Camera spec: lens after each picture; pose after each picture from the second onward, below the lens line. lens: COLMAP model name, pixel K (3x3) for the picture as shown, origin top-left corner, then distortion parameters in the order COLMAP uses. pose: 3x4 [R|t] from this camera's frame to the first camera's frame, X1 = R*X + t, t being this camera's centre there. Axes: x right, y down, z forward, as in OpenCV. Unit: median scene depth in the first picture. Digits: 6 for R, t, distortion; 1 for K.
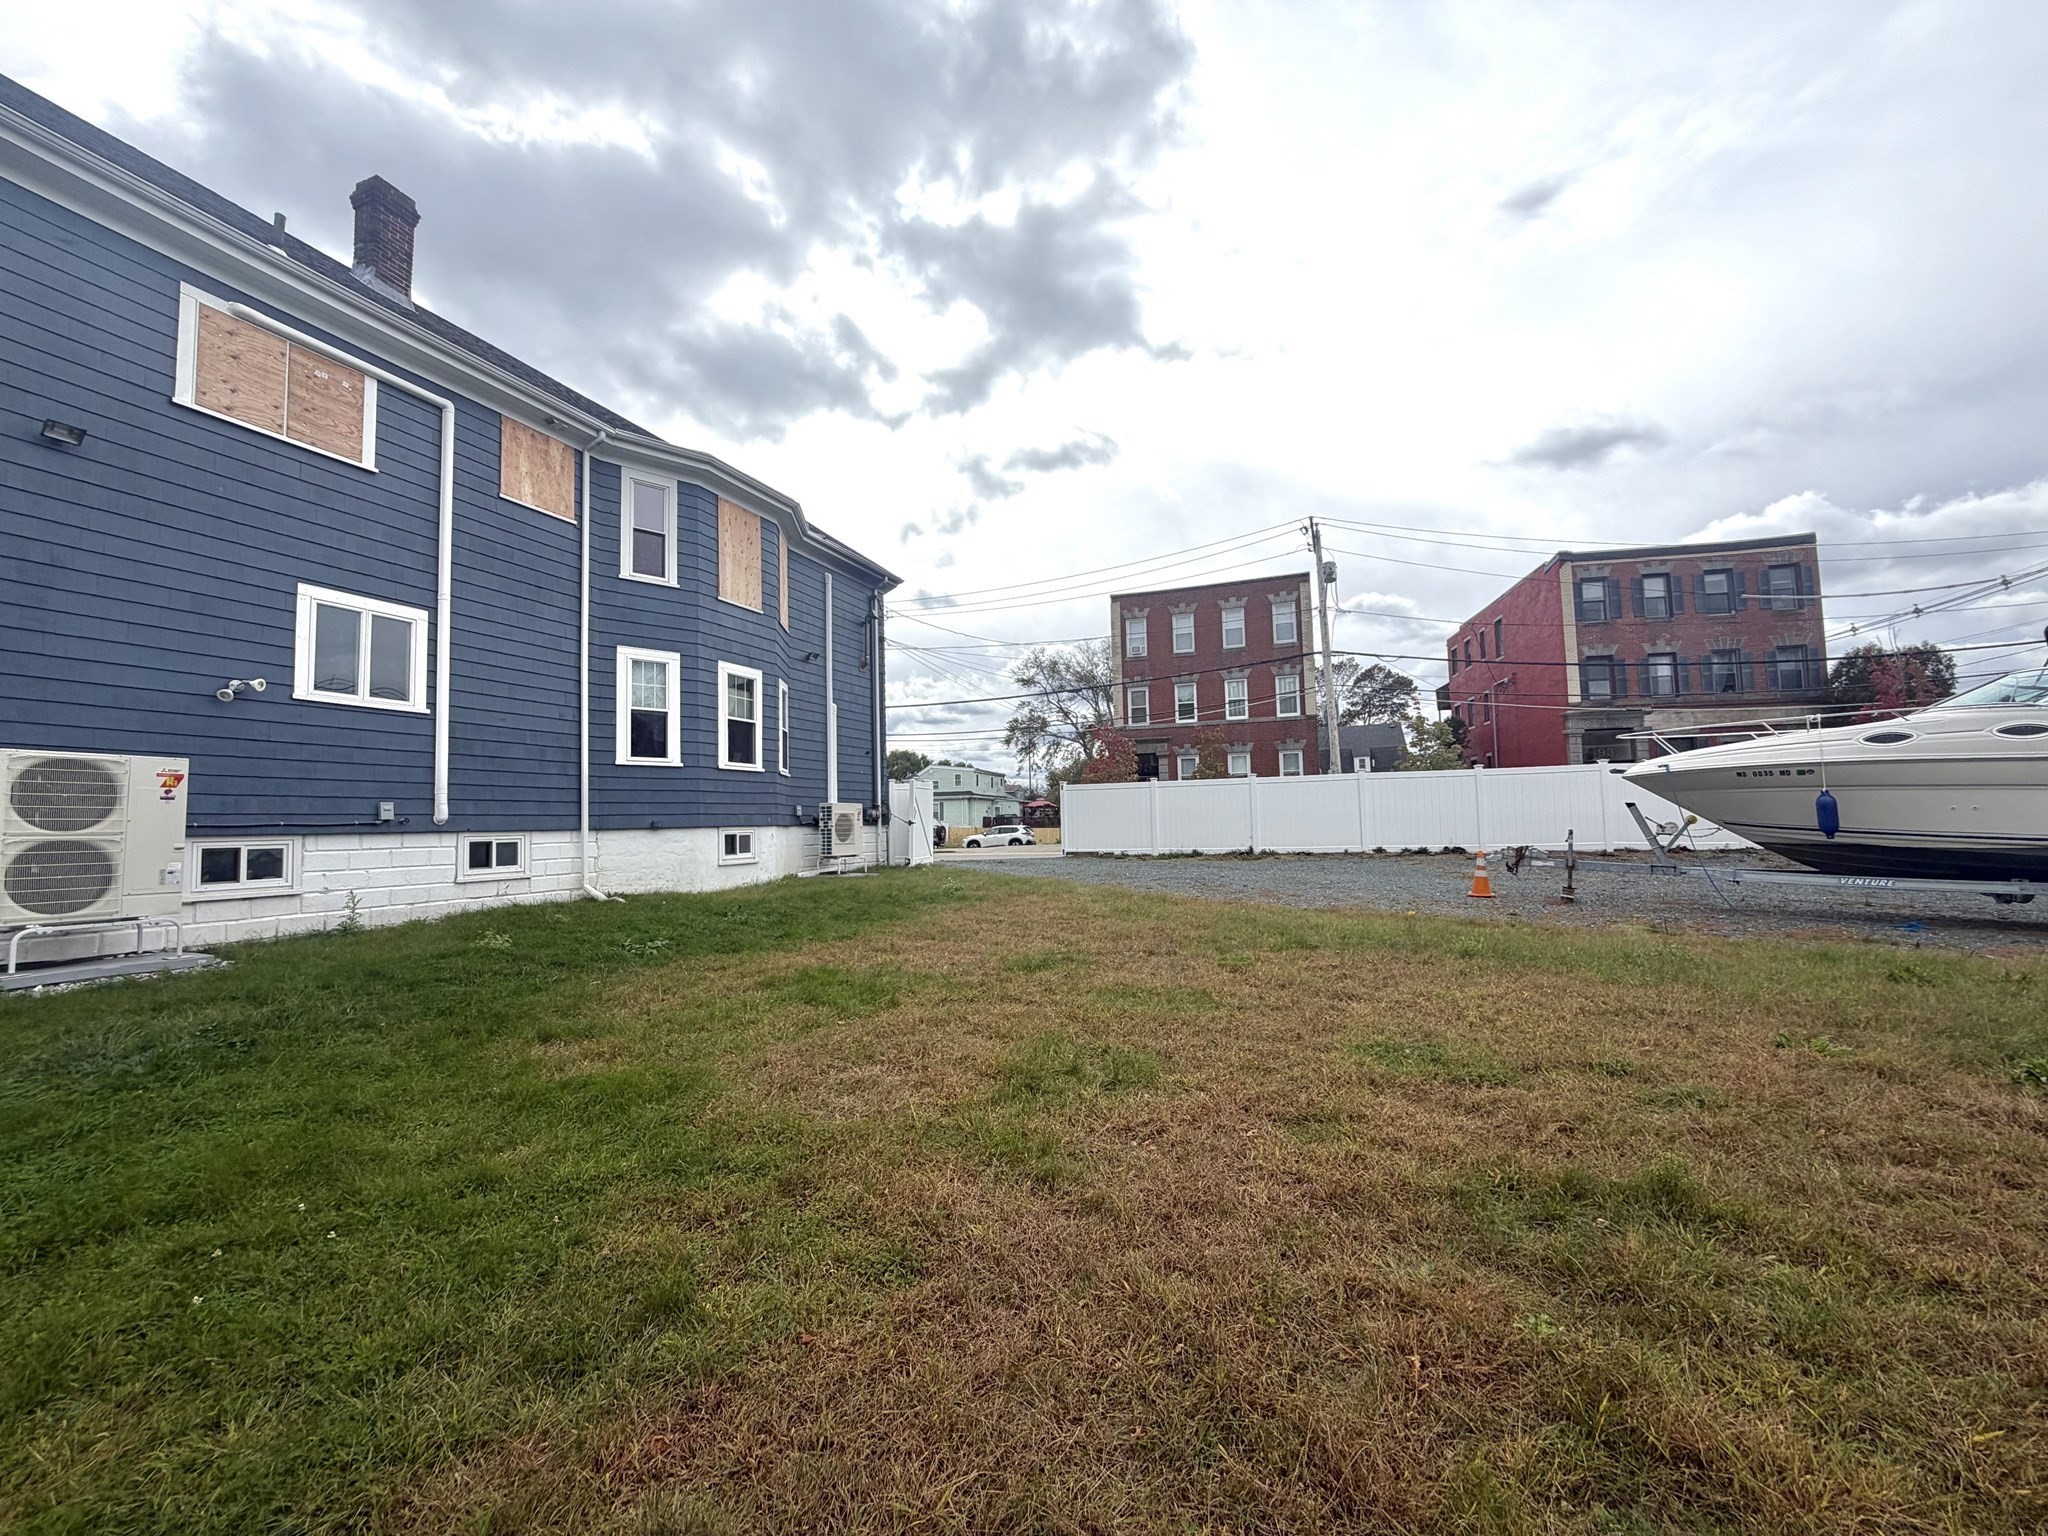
lens RADIAL K [[815.2, 0, 1014.9], [0, 815.2, 767.0], [0, 0, 1]] dist [0.000063, 0.000352]
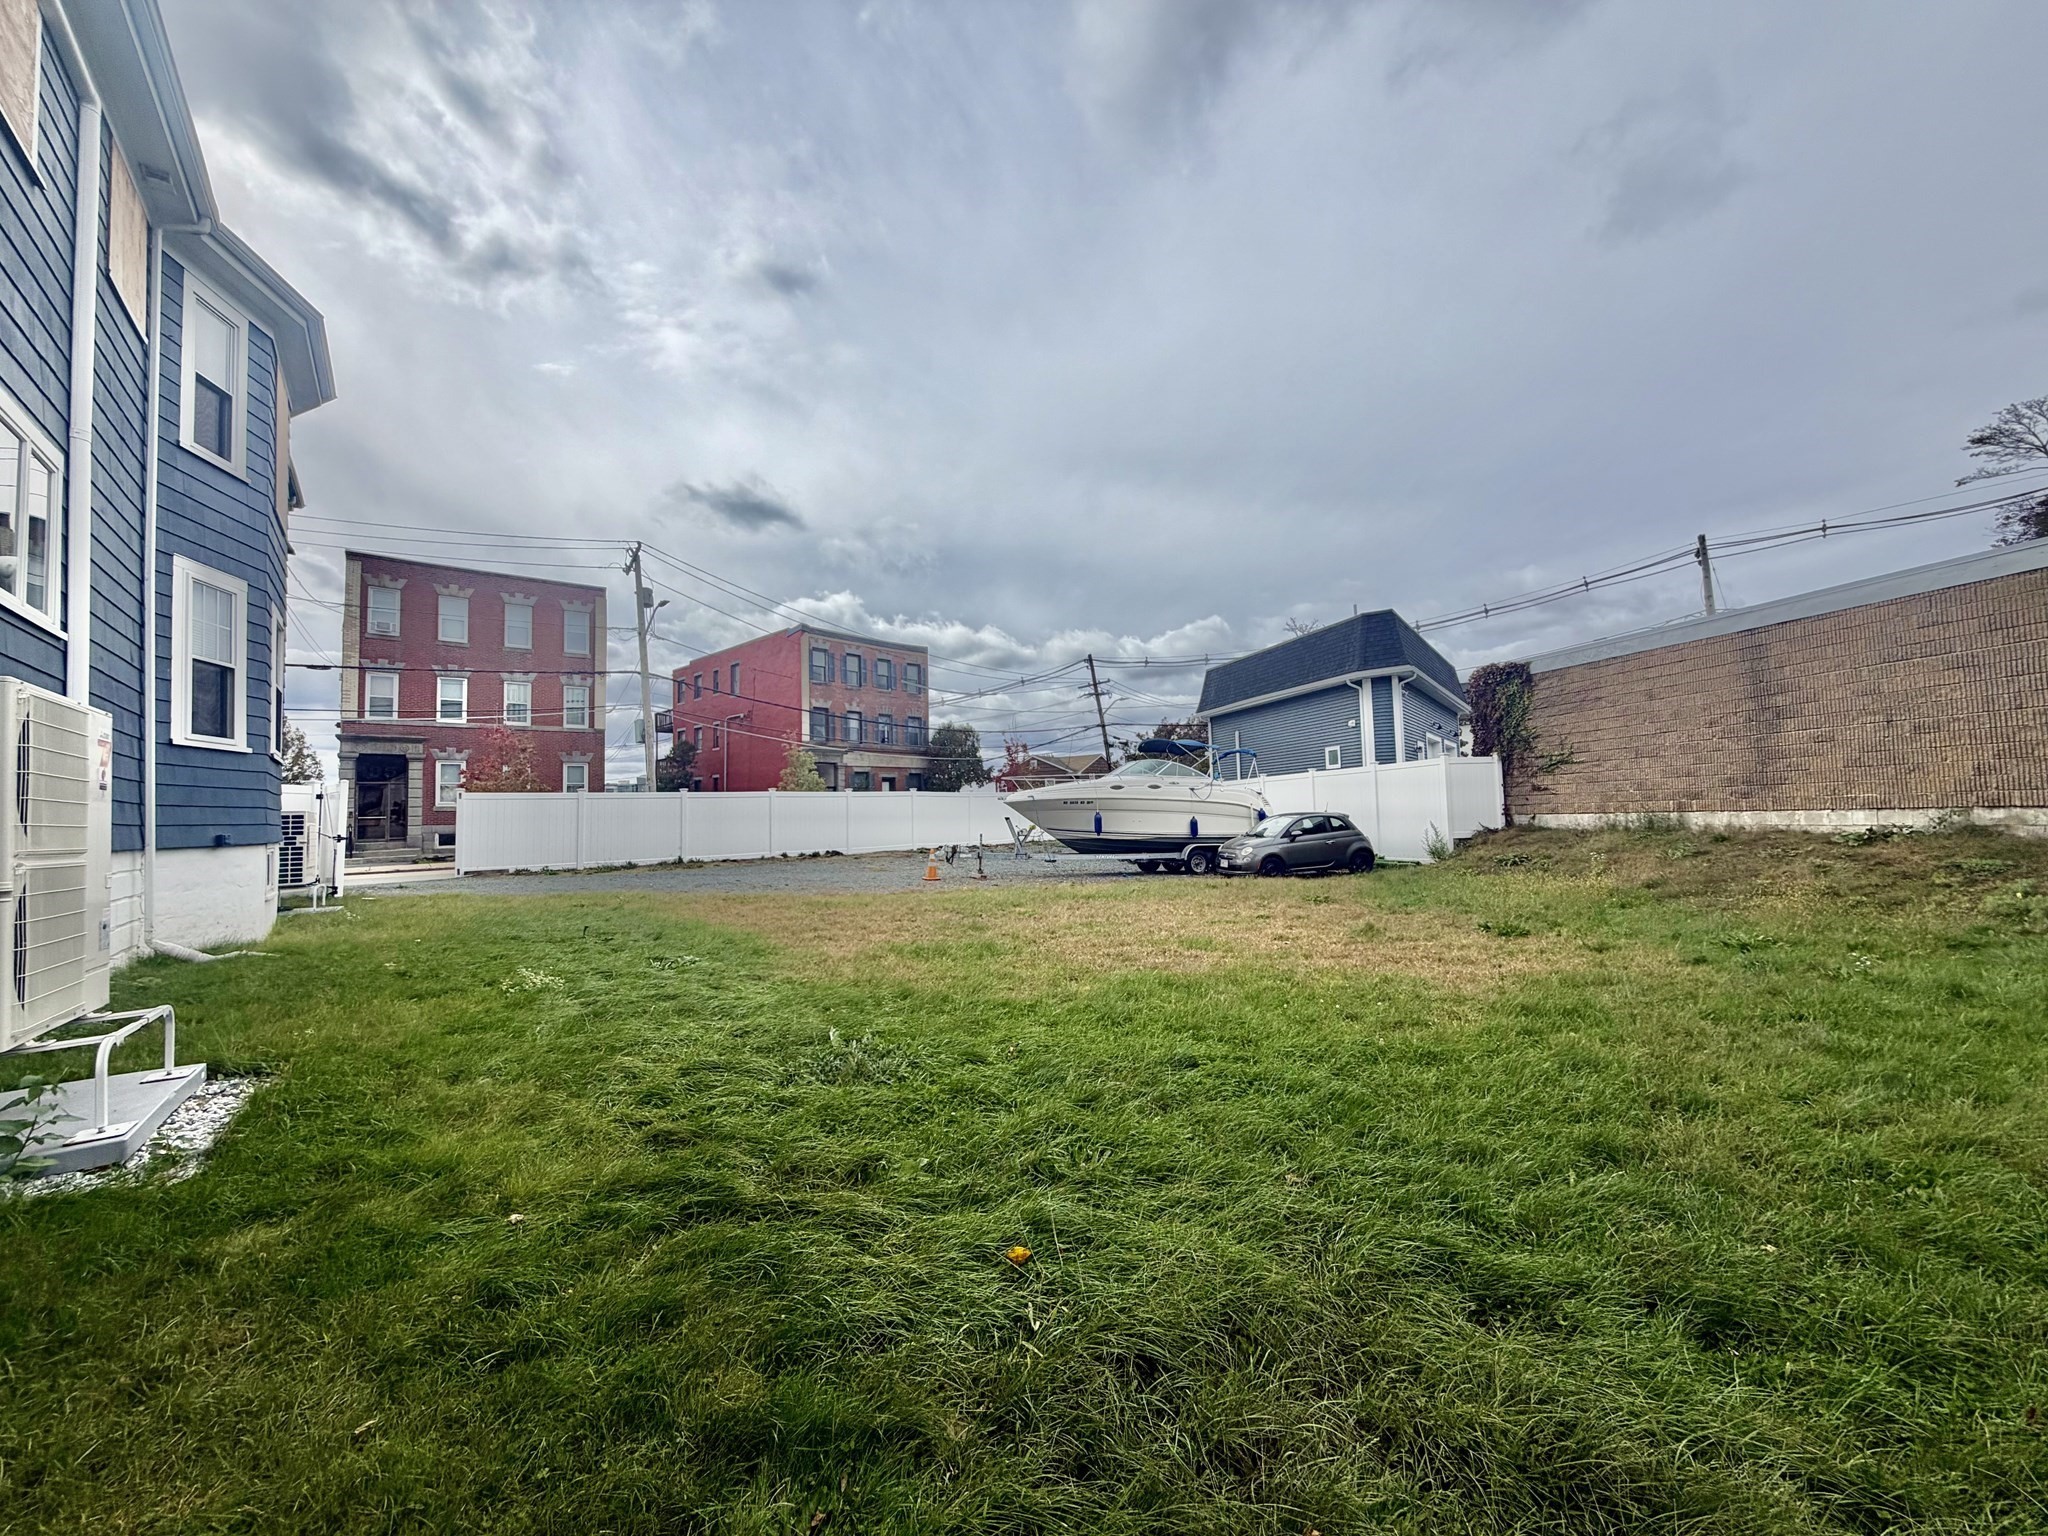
lens RADIAL K [[814.2, 0, 1014.6], [0, 814.2, 770.2], [0, 0, 1]] dist [0.002765, 0.000819]
pose [[0.510132, 0.056872, 0.858214, -0.607957], [-0.044046, 0.998230, -0.039970, 0.011709], [-0.858968, -0.017411, 0.511734, 0.111055]]
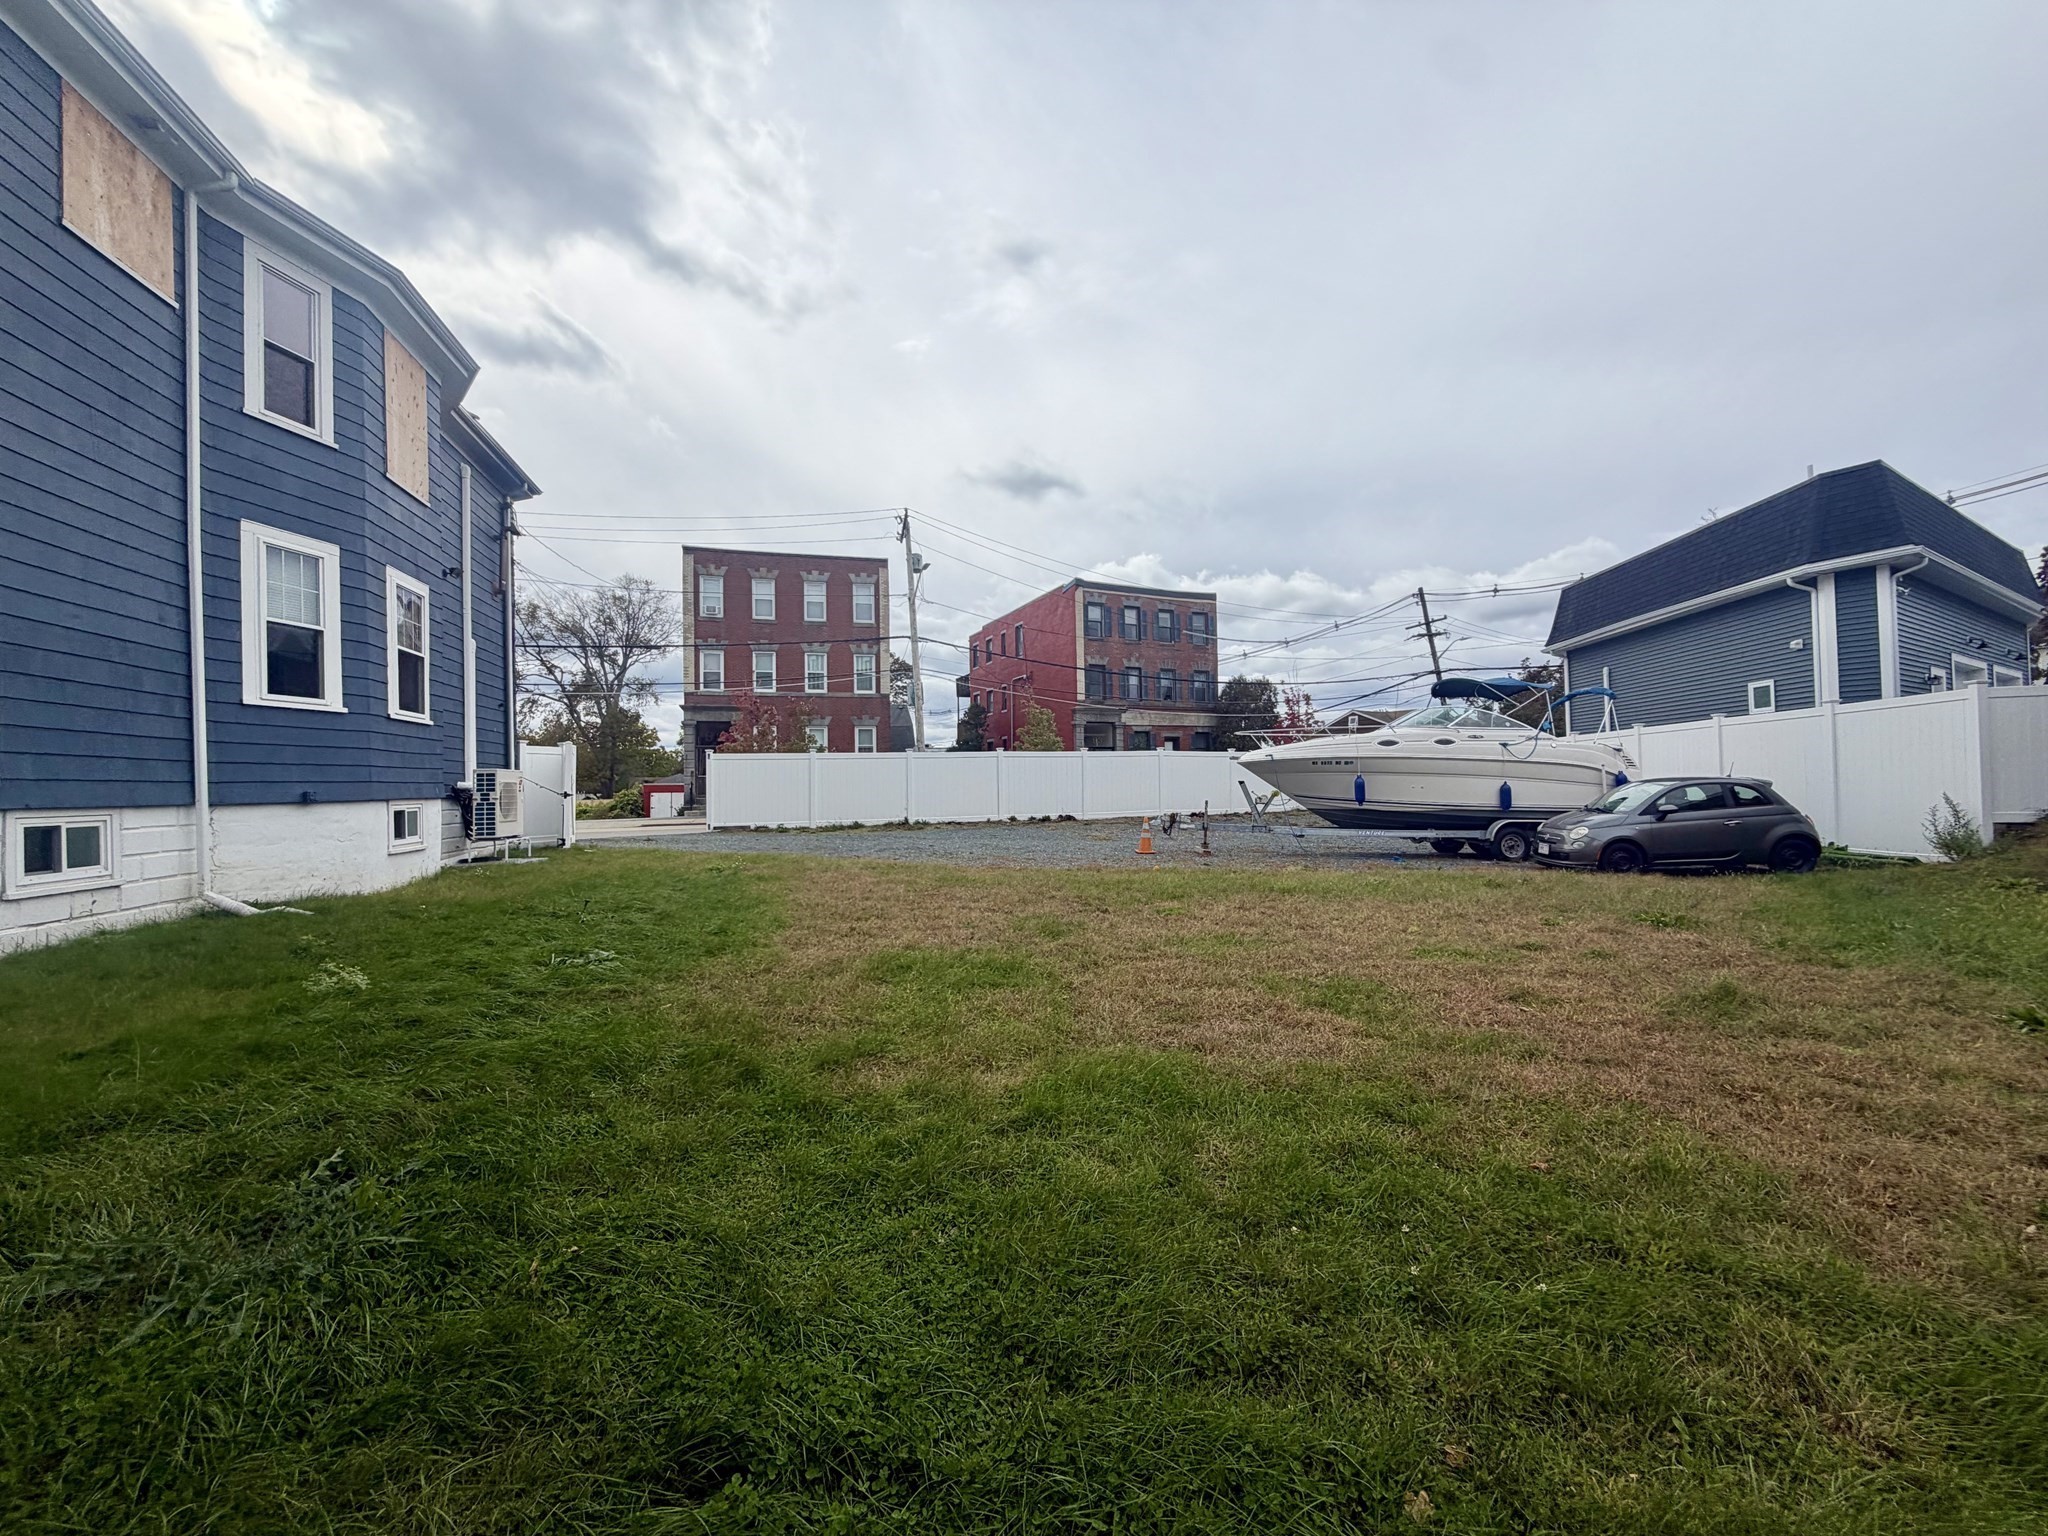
lens RADIAL K [[815.2, 0, 1014.9], [0, 815.2, 767.0], [0, 0, 1]] dist [0.000063, 0.000352]
pose [[0.805156, 0.021313, 0.592679, -0.331085], [-0.041429, 0.998934, 0.020360, 0.007183], [-0.591614, -0.040947, 0.805181, 0.100831]]
